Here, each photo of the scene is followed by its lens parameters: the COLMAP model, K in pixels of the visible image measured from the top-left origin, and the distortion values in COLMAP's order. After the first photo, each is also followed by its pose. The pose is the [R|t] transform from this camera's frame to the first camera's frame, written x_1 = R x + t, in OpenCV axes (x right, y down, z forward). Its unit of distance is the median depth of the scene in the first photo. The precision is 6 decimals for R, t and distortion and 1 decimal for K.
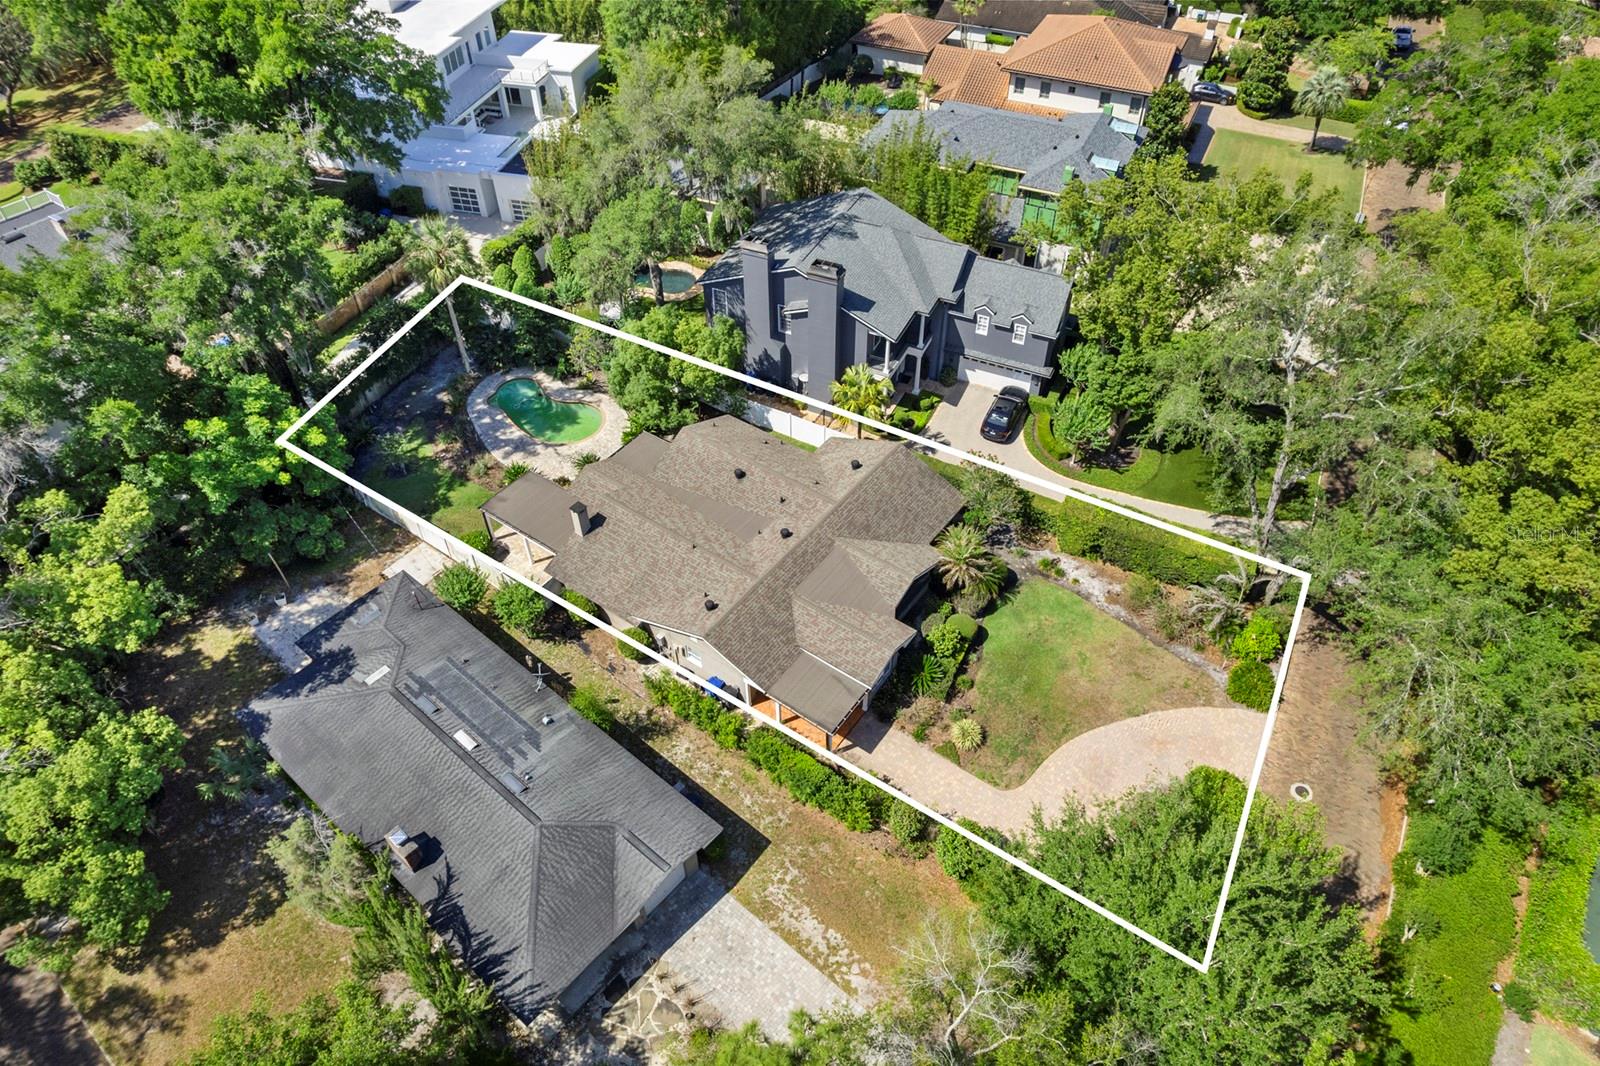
lens RADIAL K [[1017.6, 0, 804.1], [0, 1017.6, 559.5], [0, 0, 1]] dist [-0.088863, 0.078975]
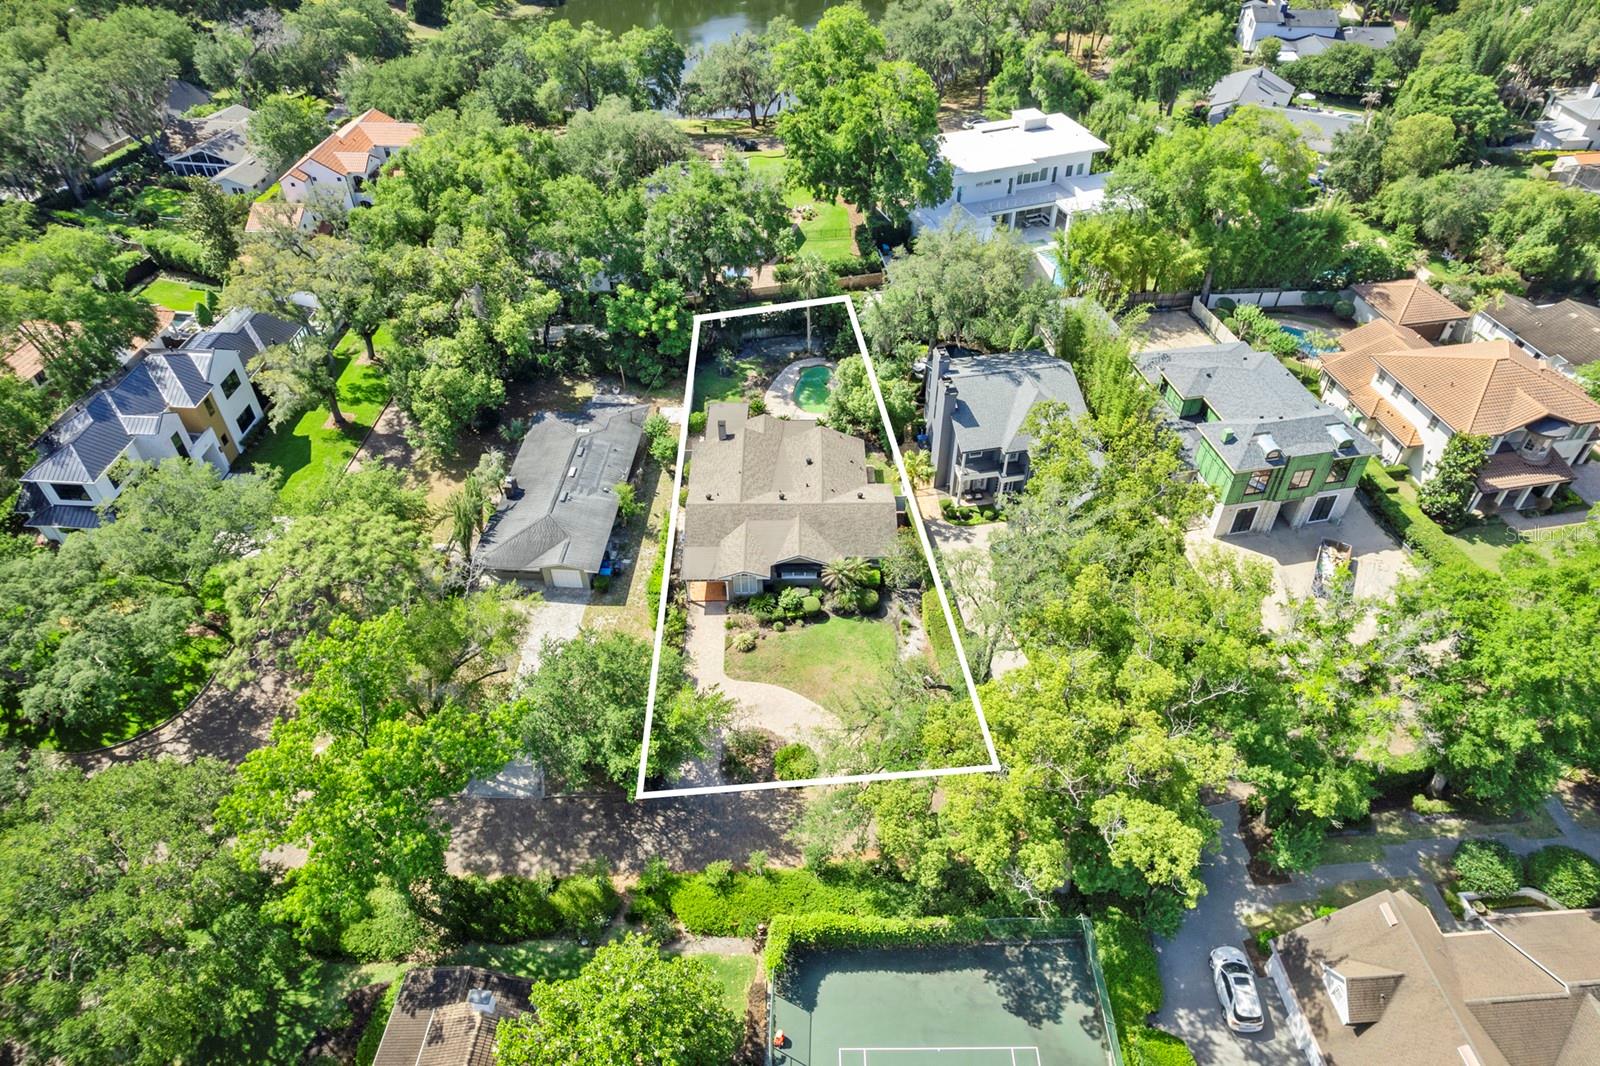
lens RADIAL K [[1017.6, 0, 804.1], [0, 1017.6, 559.5], [0, 0, 1]] dist [-0.088863, 0.078975]
pose [[0.593515, 0.557436, -0.580522, 1.037821], [-0.585031, 0.794162, 0.164455, -0.242337], [0.552701, 0.242017, 0.797464, -0.258775]]
